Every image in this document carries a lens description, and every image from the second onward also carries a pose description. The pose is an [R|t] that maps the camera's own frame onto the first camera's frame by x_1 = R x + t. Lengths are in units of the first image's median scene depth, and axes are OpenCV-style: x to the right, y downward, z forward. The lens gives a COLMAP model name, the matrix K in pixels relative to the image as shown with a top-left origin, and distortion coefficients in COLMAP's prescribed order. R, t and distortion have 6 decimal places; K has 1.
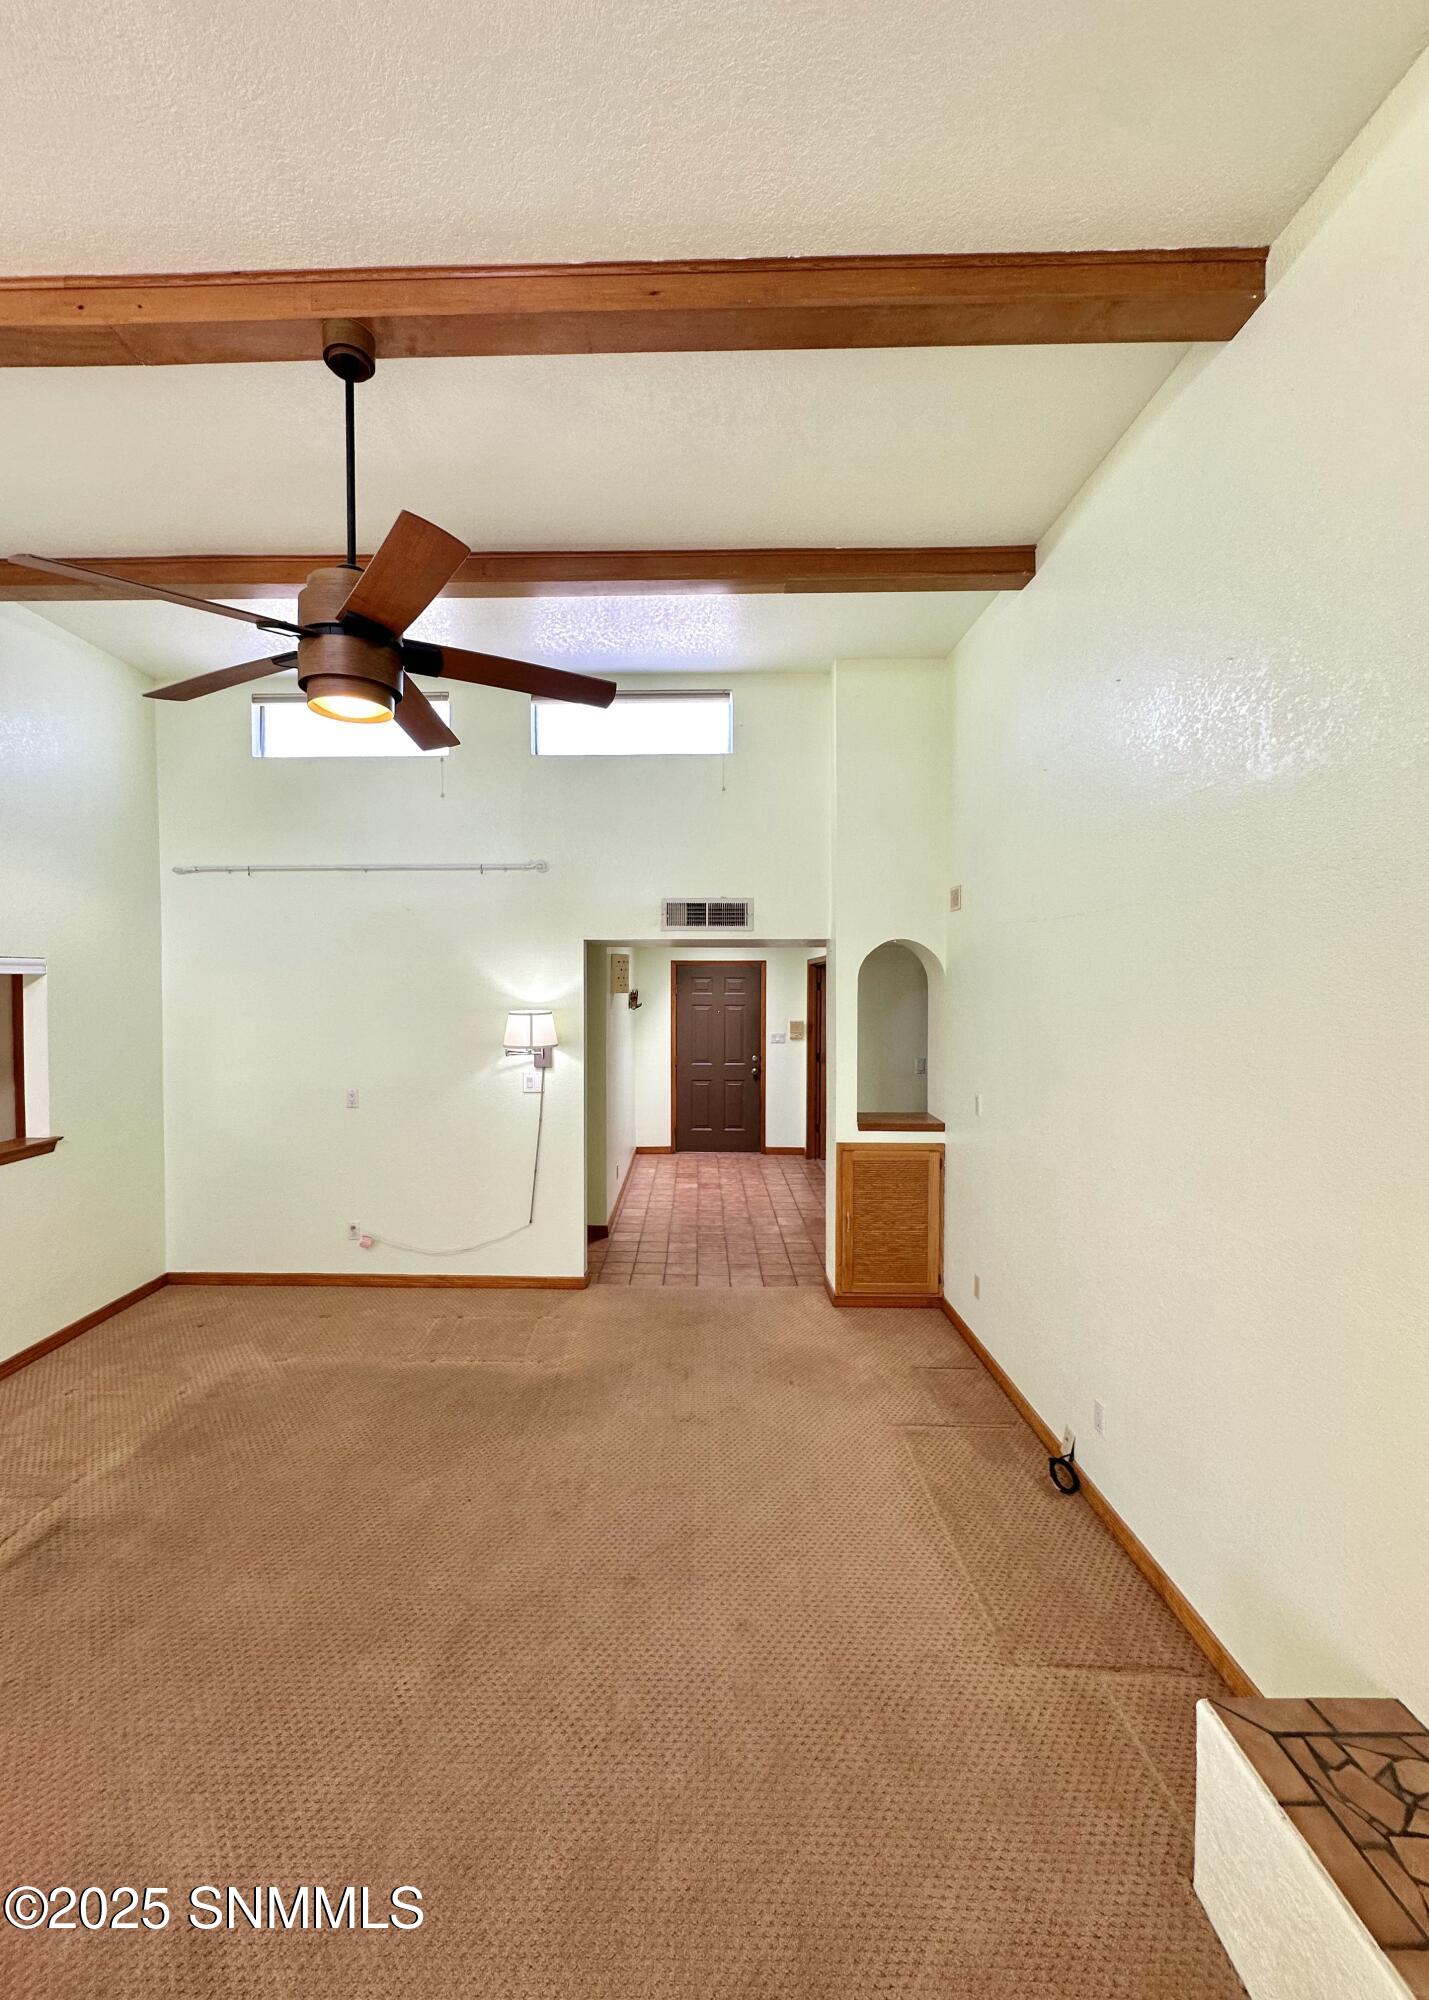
lens RADIAL K [[804.1, 0, 714.5], [0, 804.1, 1000.0], [0, 0, 1]] dist [0.000017, -0.000002]
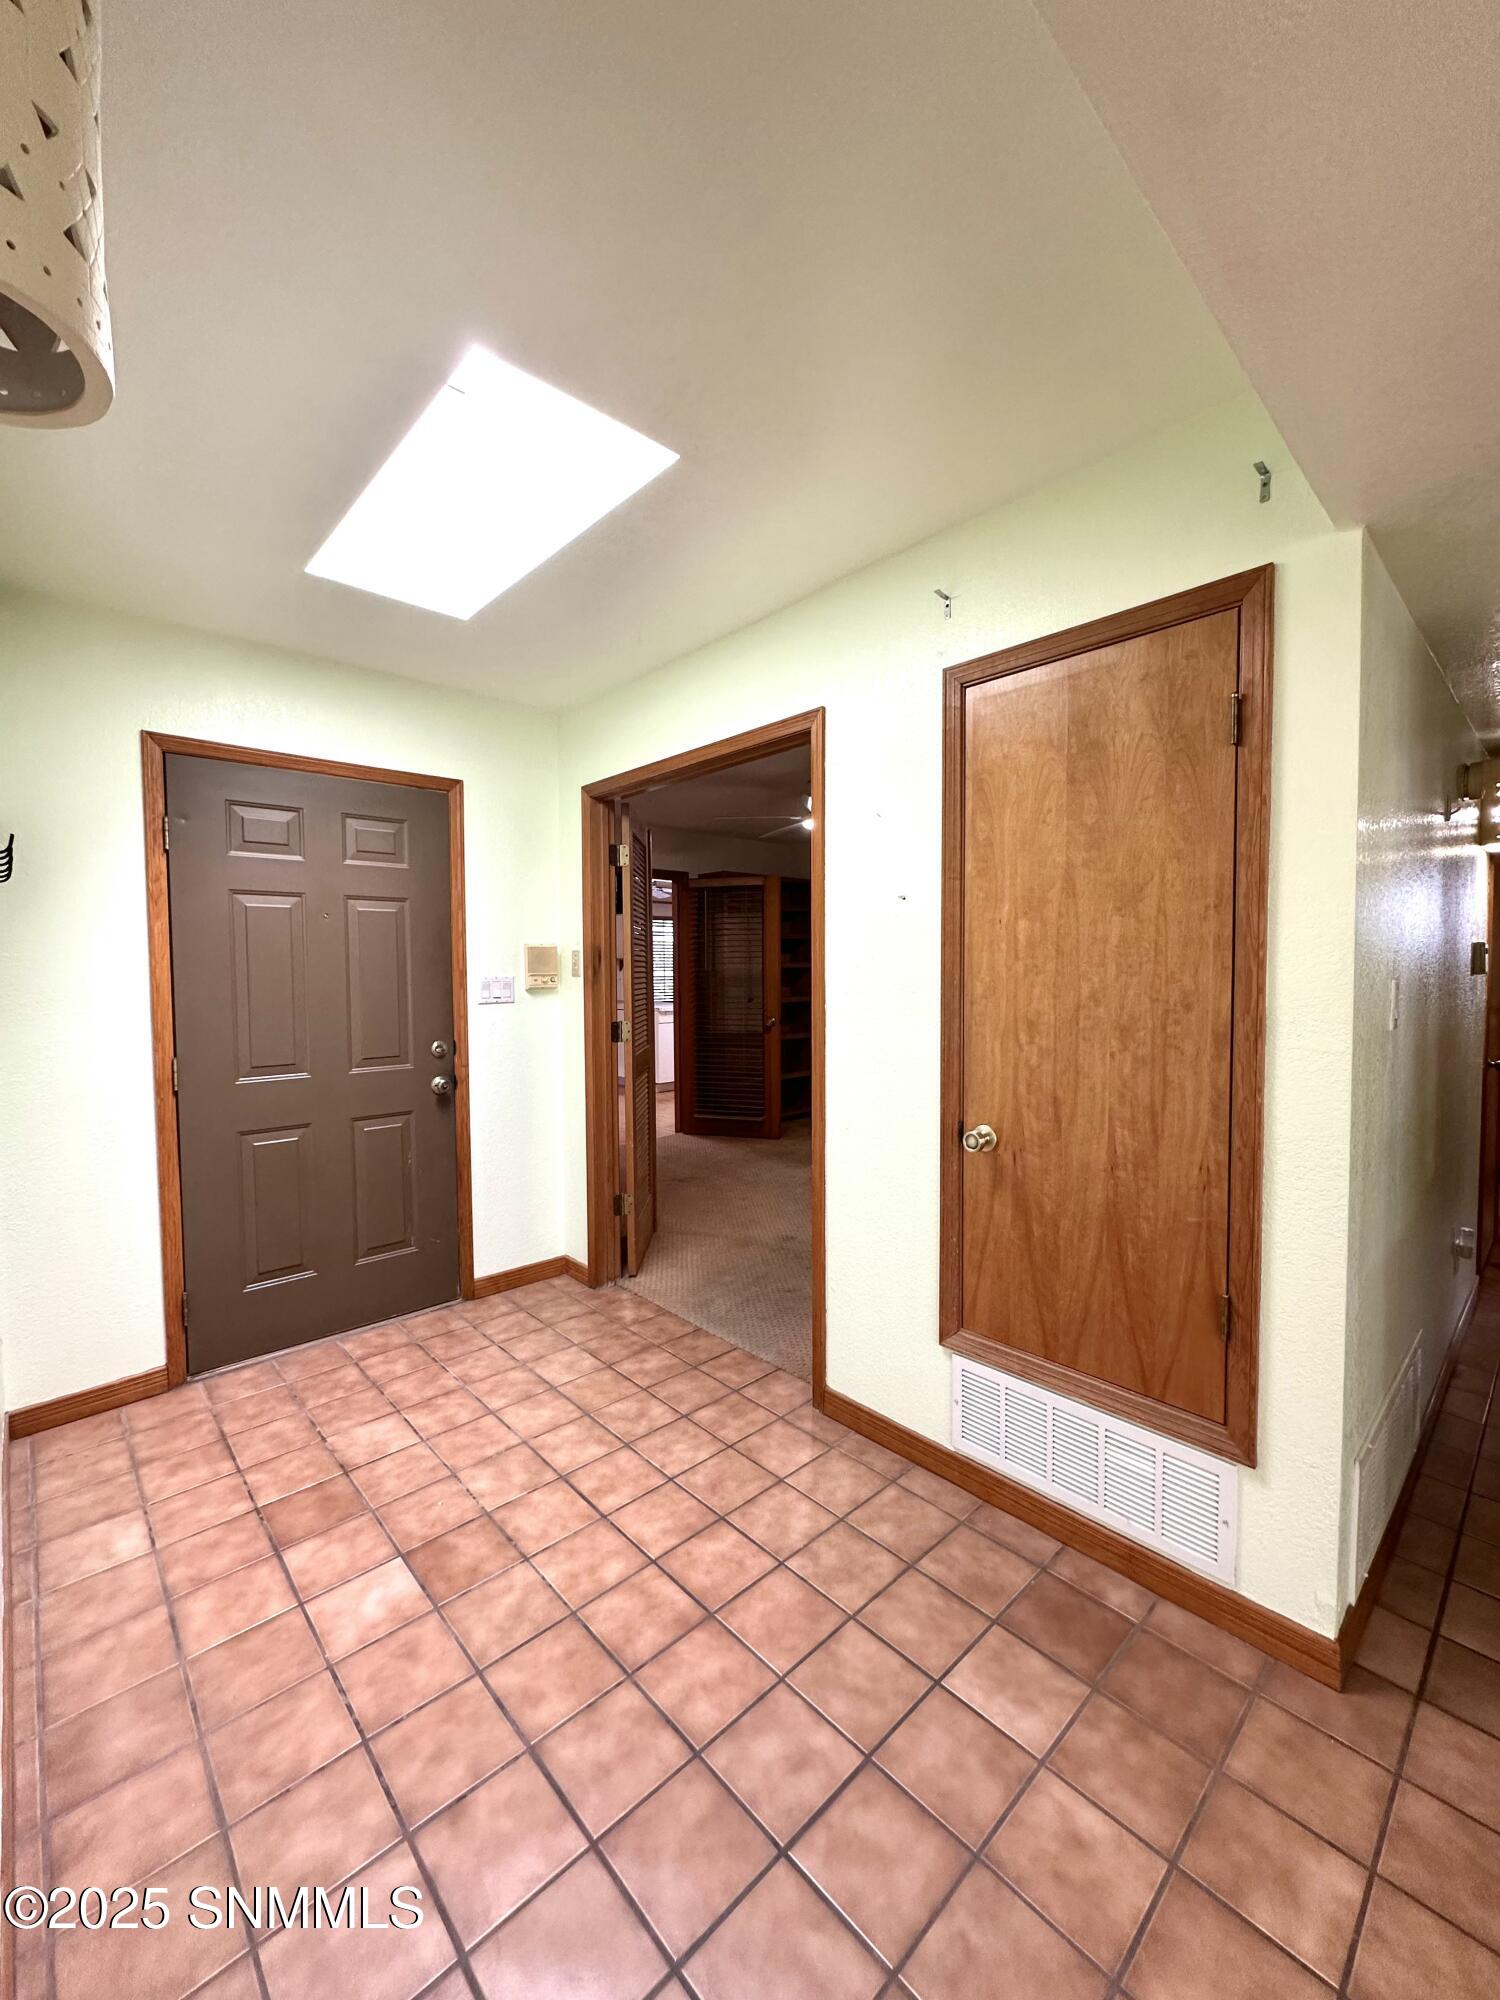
lens RADIAL K [[793.7, 0, 749.3], [0, 793.7, 999.8], [0, 0, 1]] dist [-0.007056, 0.000932]
pose [[0.745466, -0.036988, 0.665517, -0.083479], [0.026269, 0.999314, 0.026115, 0.045418], [-0.666026, -0.001986, 0.745926, 0.640109]]
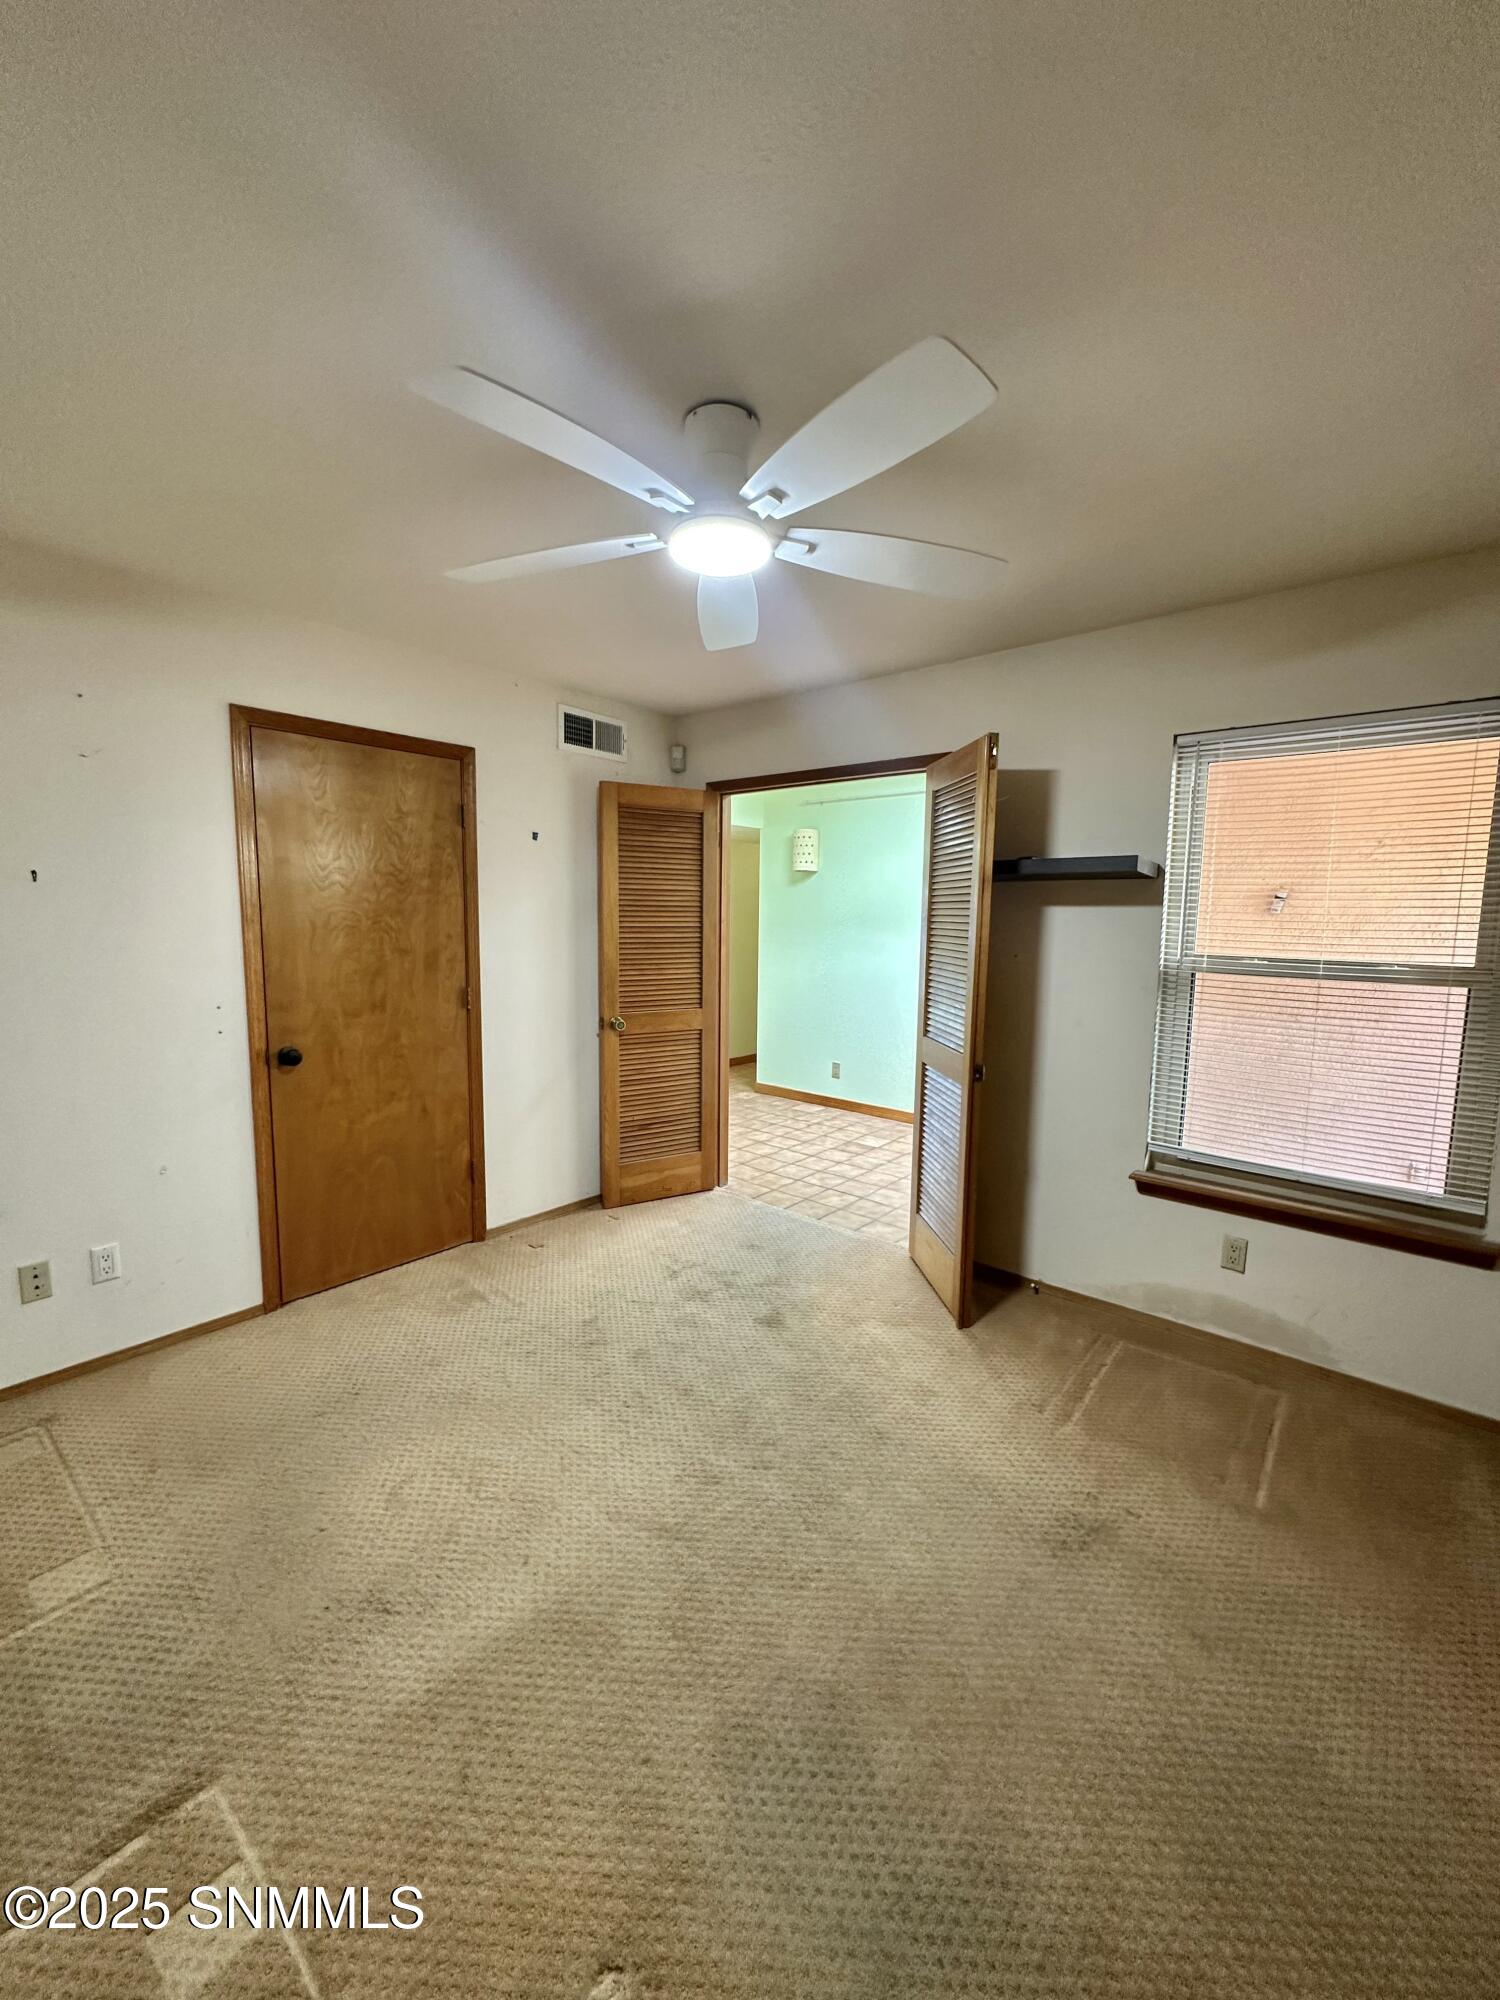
lens RADIAL K [[793.7, 0, 749.3], [0, 793.7, 999.8], [0, 0, 1]] dist [-0.007056, 0.000932]
pose [[-0.664831, 0.068142, -0.743879, 0.467872], [-0.031293, 0.992416, 0.118876, 0.024284], [0.746338, 0.102311, -0.657656, 1.159397]]
